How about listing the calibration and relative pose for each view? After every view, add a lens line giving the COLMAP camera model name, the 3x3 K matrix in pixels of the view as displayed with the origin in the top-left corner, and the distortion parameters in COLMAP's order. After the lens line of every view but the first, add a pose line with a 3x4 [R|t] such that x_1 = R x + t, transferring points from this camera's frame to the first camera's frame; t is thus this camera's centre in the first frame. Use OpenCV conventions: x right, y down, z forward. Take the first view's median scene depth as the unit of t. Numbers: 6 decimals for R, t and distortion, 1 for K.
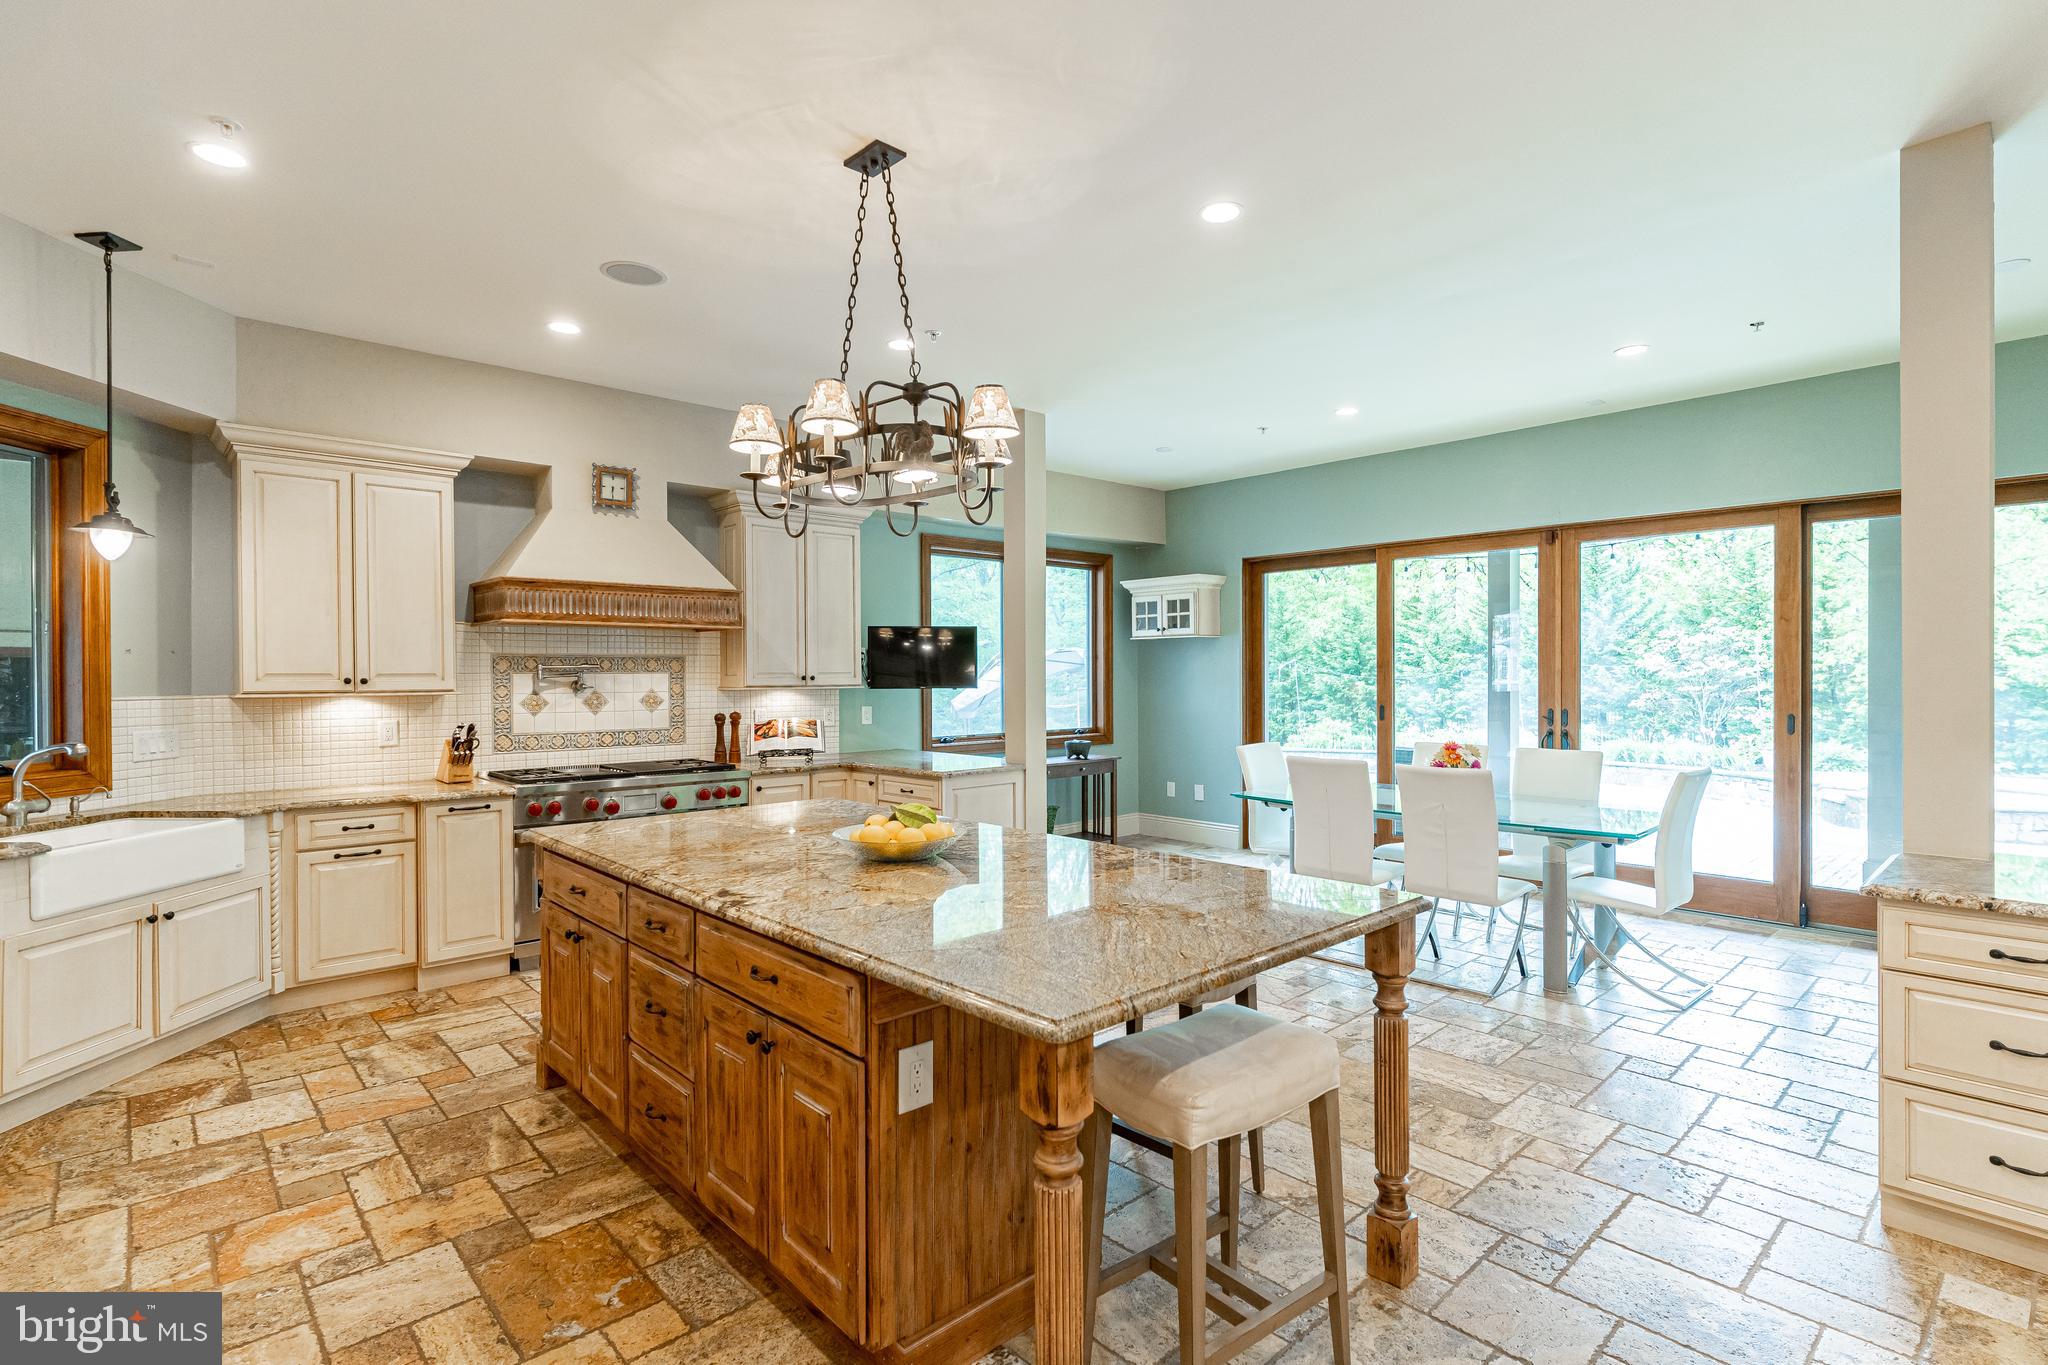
lens RADIAL K [[985.6, 0, 1035.2], [0, 985.6, 679.8], [0, 0, 1]] dist [-0.003354, 0.001821]
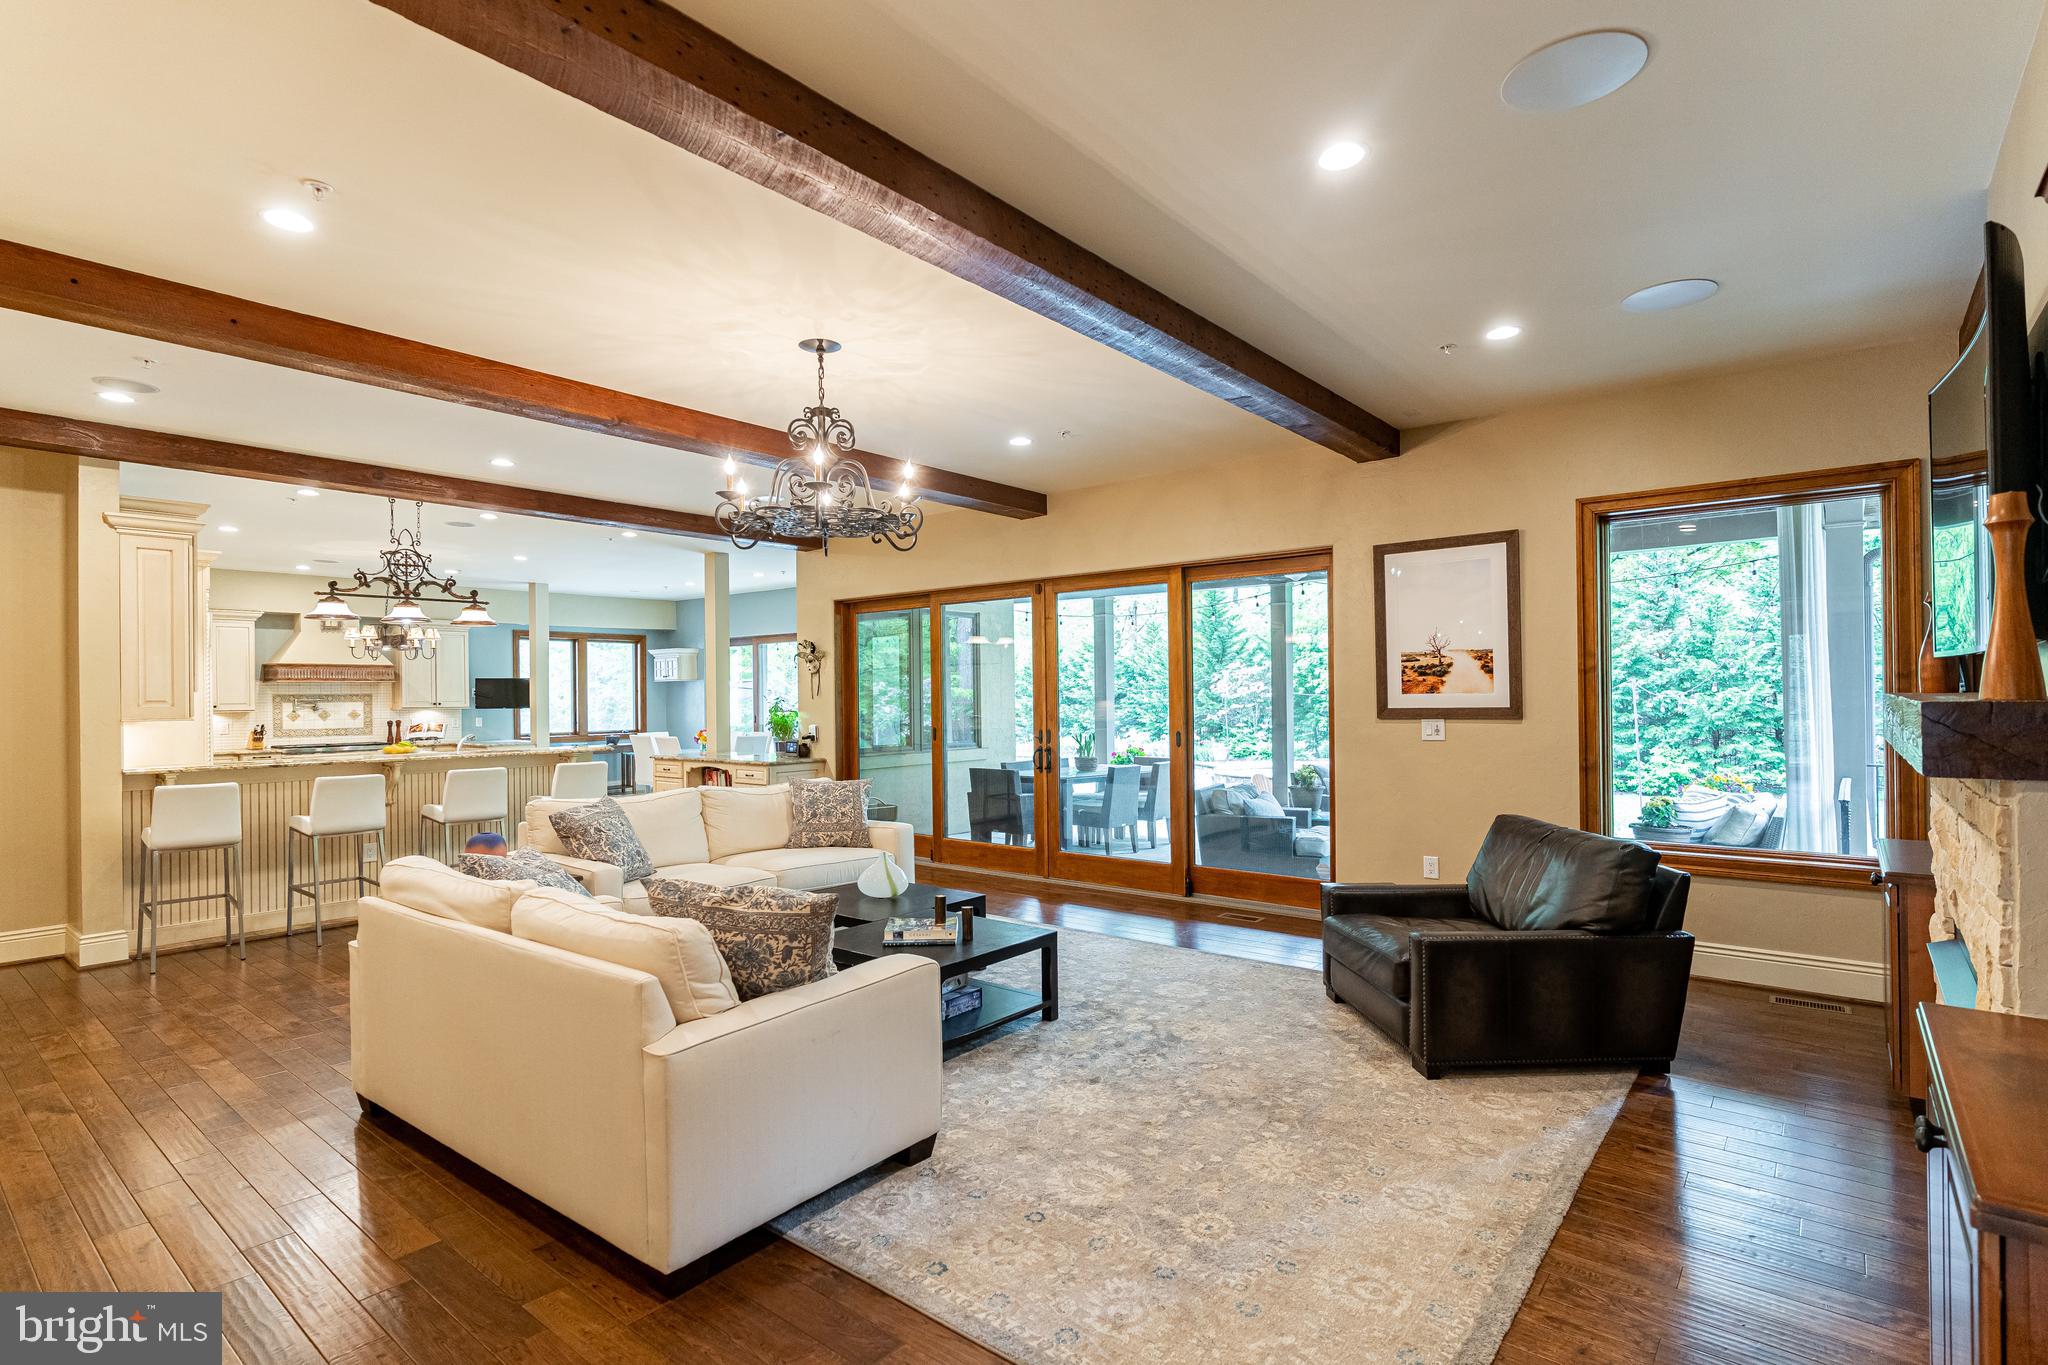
lens RADIAL K [[985.6, 0, 1026.7], [0, 985.6, 687.6], [0, 0, 1]] dist [-0.003354, 0.001821]
pose [[0.990441, -0.004321, 0.137866, 0.844970], [0.006356, 0.999877, -0.014321, 0.001974], [-0.137787, 0.015061, 0.990347, -1.466002]]
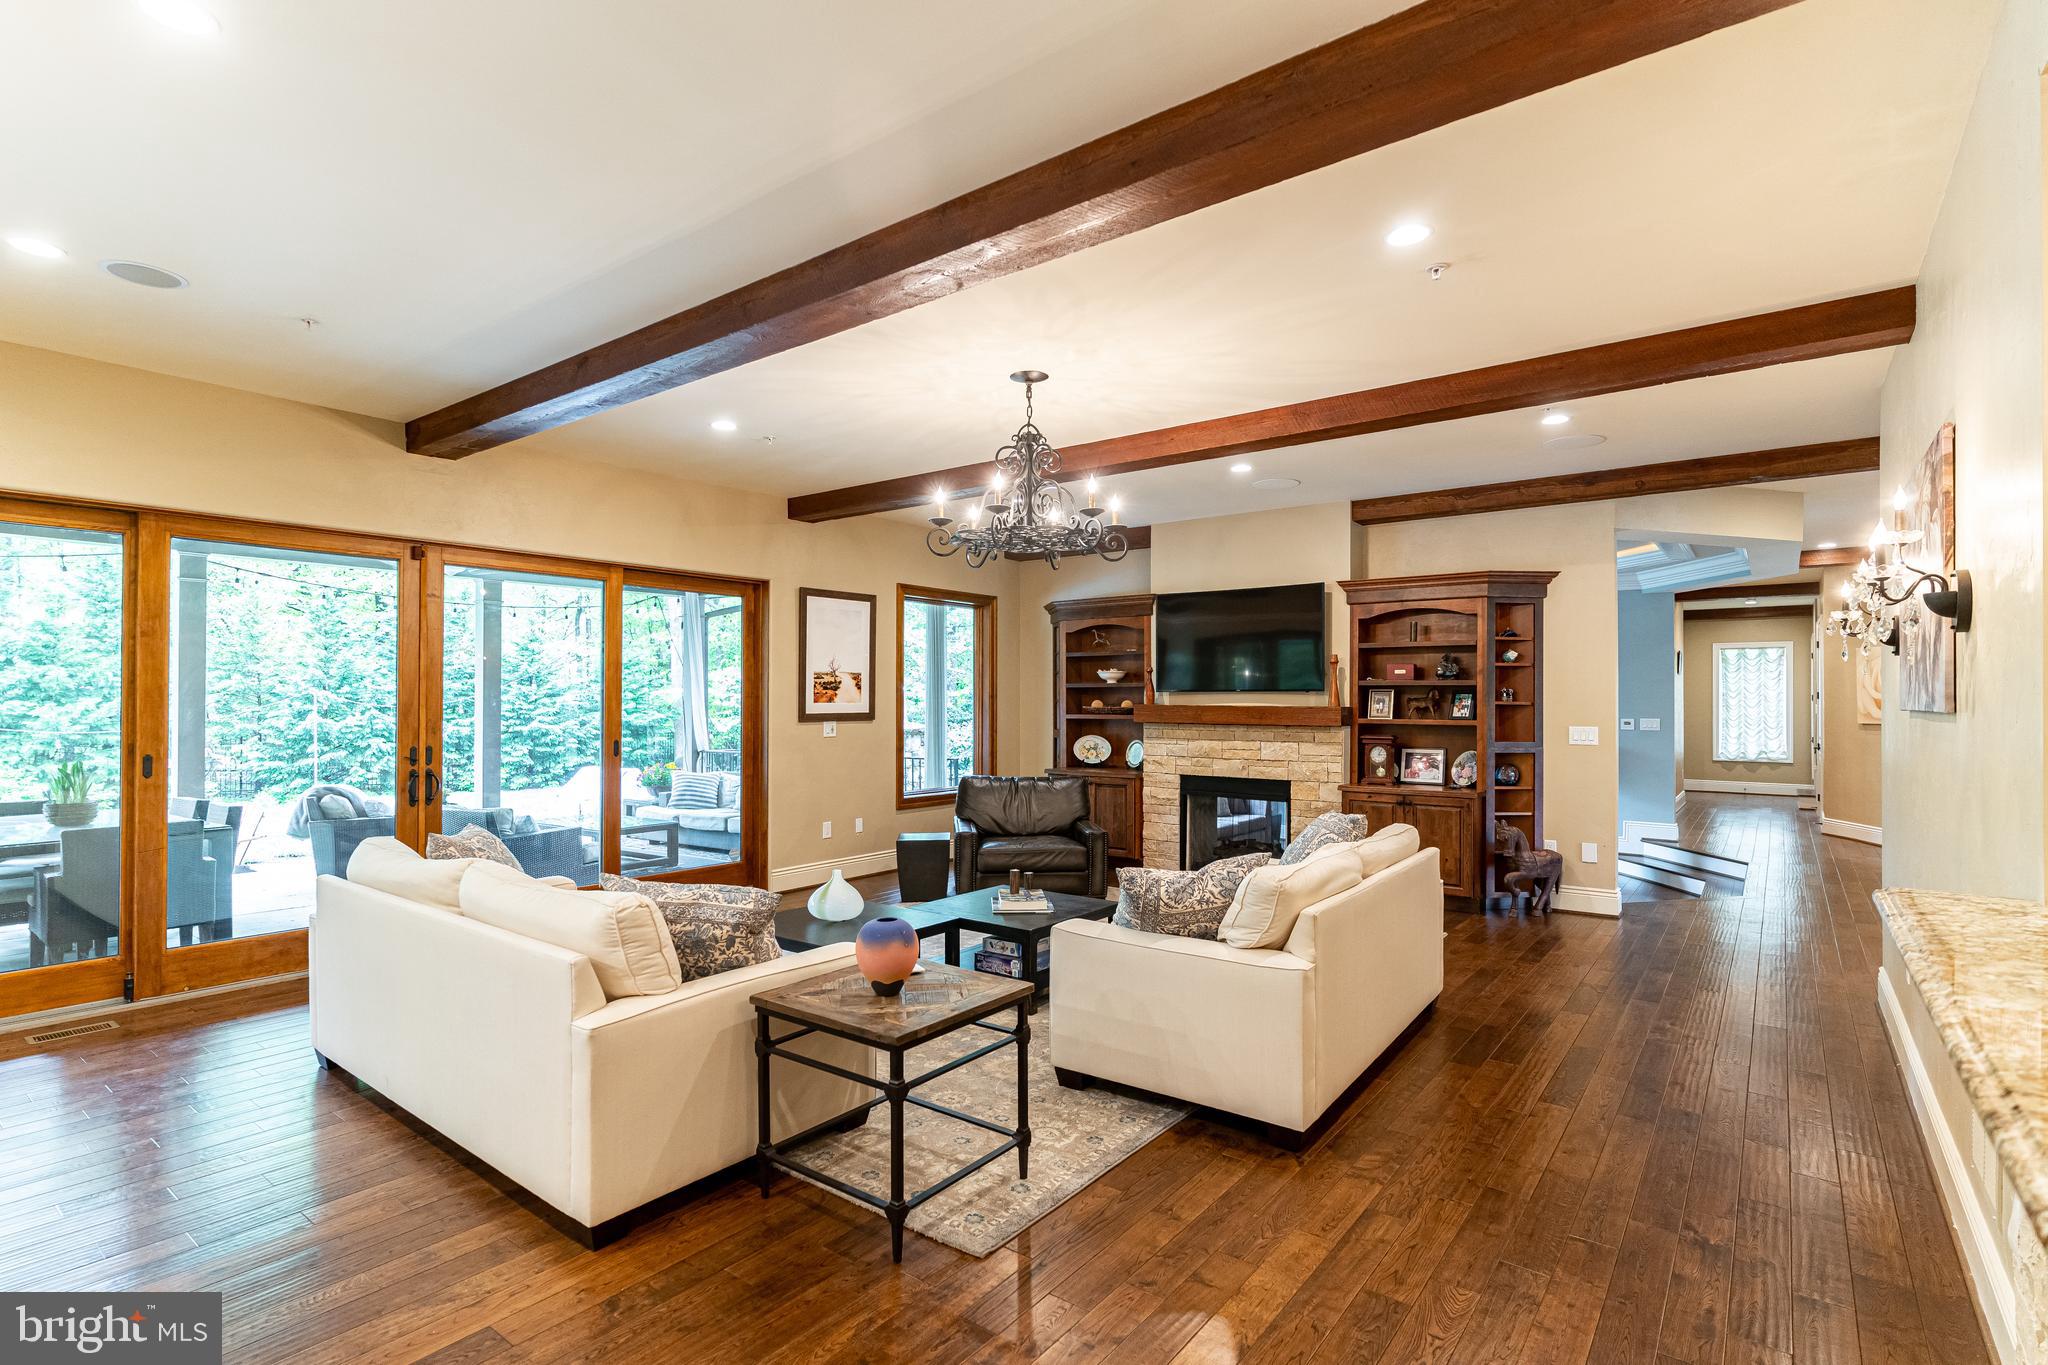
lens RADIAL K [[985.6, 0, 1018.5], [0, 985.6, 695.2], [0, 0, 1]] dist [-0.003354, 0.001821]
pose [[-0.160514, 0.011331, 0.986969, -0.061489], [0.003488, 0.999934, -0.010913, 0.001750], [-0.987027, 0.001691, -0.160543, -0.507066]]
